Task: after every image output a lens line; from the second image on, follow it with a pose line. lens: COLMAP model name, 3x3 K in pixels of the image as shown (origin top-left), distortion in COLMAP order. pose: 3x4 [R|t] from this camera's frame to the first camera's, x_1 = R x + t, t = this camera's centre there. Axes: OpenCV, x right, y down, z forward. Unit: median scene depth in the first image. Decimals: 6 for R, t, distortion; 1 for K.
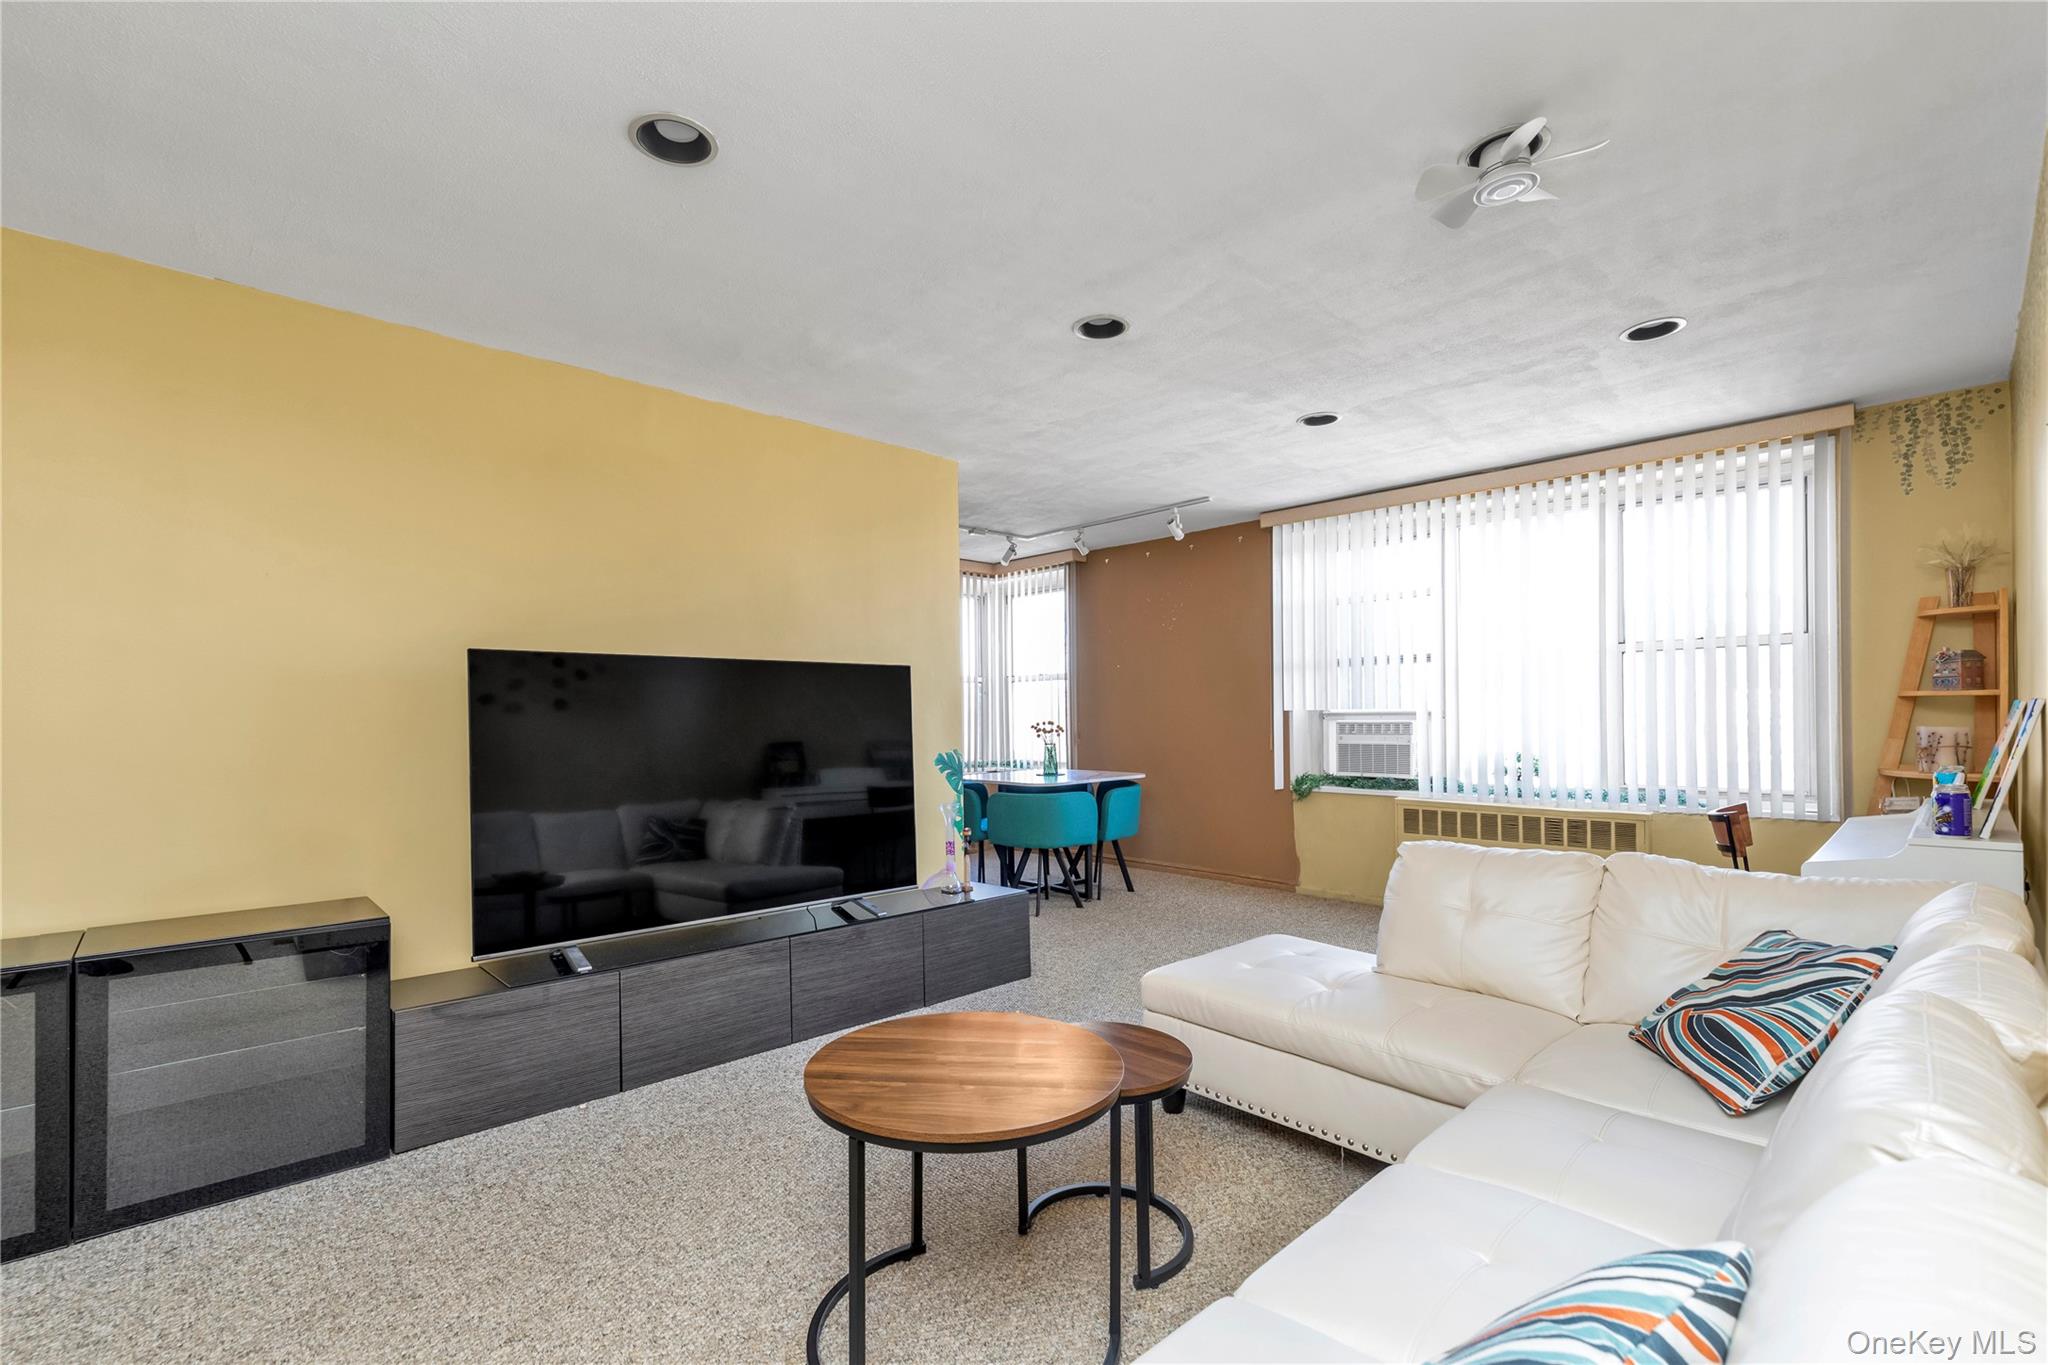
lens RADIAL K [[907.1, 0, 1026.0], [0, 907.1, 699.1], [0, 0, 1]] dist [-0.000670, -0.000499]
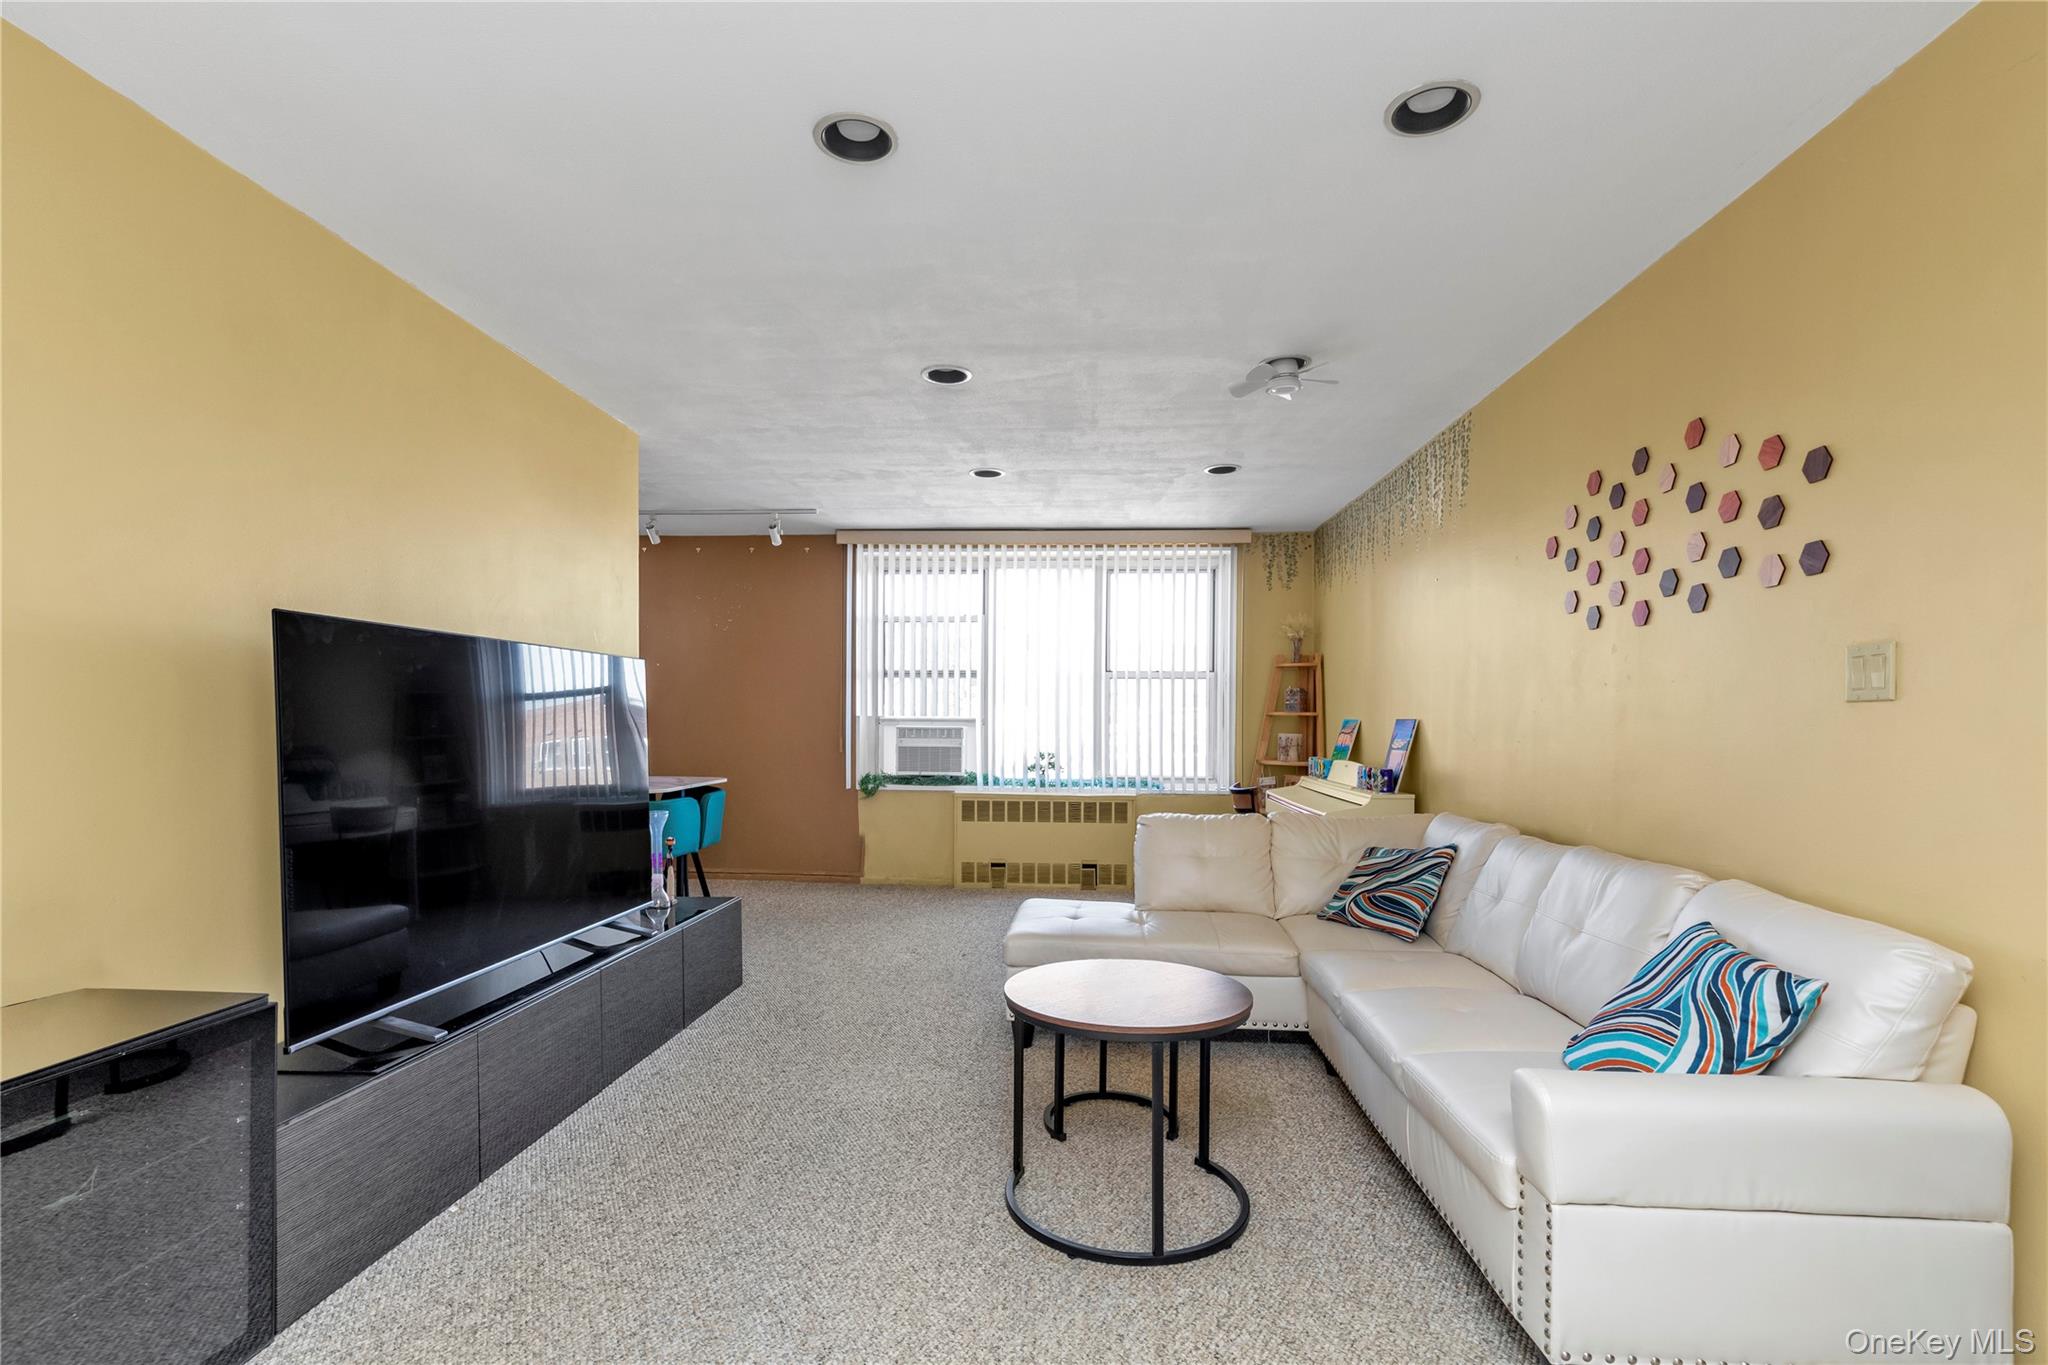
lens RADIAL K [[946.5, 0, 1021.0], [0, 946.5, 701.6], [0, 0, 1]] dist [-0.003622, -0.000602]
pose [[0.735010, 0.029429, 0.677417, -0.381386], [-0.028389, 0.999517, -0.012620, 0.004823], [-0.677462, -0.009956, 0.735491, 0.041419]]
